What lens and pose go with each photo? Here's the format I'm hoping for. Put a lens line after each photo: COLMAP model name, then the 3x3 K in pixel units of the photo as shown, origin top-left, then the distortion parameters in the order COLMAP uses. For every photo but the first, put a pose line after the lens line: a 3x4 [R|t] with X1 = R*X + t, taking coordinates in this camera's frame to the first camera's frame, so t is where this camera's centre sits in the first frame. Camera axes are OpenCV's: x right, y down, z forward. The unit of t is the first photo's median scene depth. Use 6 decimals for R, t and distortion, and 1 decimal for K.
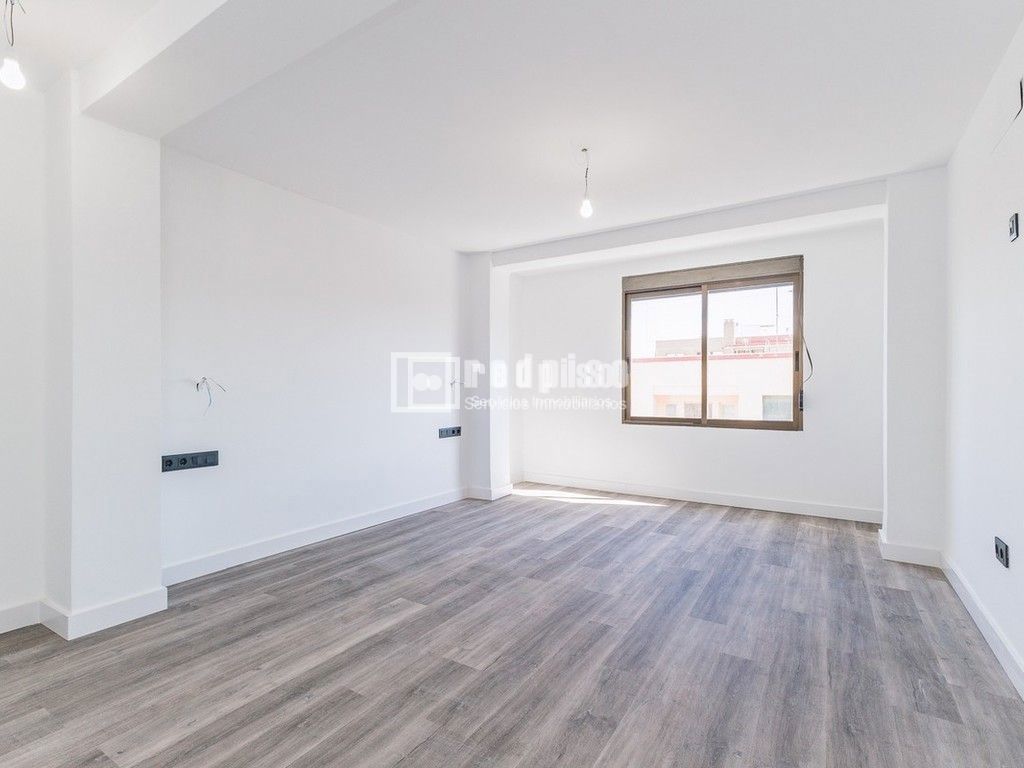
lens RADIAL K [[519.4, 0, 527.7], [0, 519.4, 388.1], [0, 0, 1]] dist [0.004888, 0.001920]
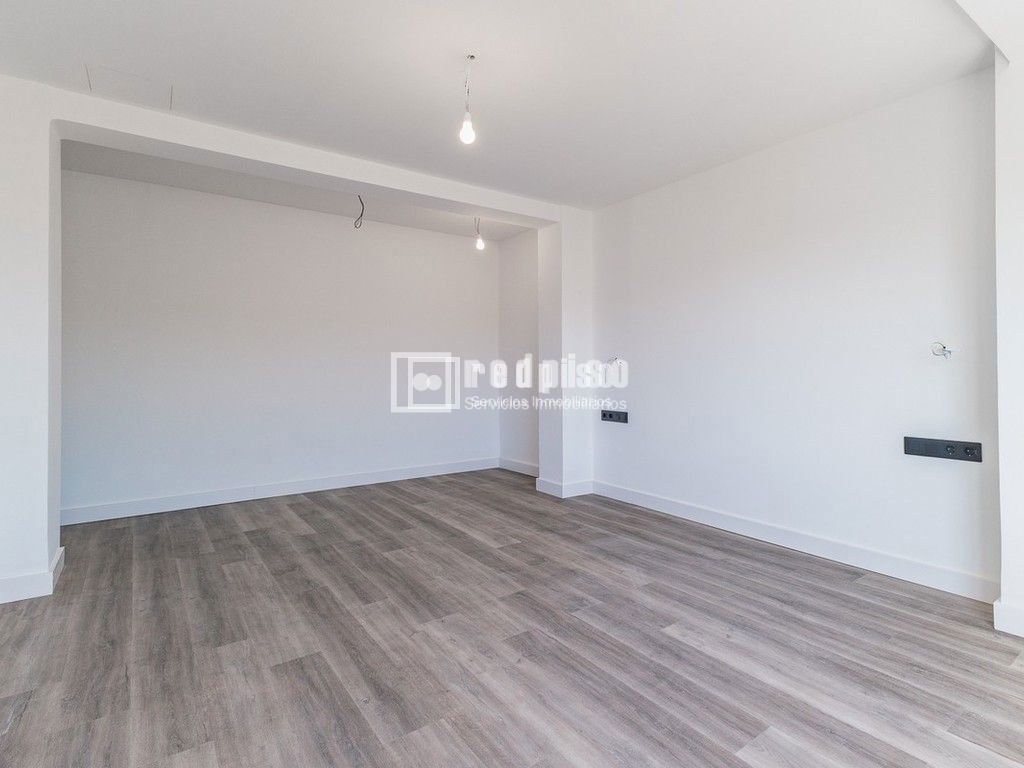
lens RADIAL K [[502.1, 0, 508.7], [0, 502.1, 362.0], [0, 0, 1]] dist [0.008944, -0.001662]
pose [[-0.398846, -0.009039, -0.916973, 0.773888], [0.007391, 0.999887, -0.013071, 0.007270], [0.916988, -0.011991, -0.398734, 1.351323]]
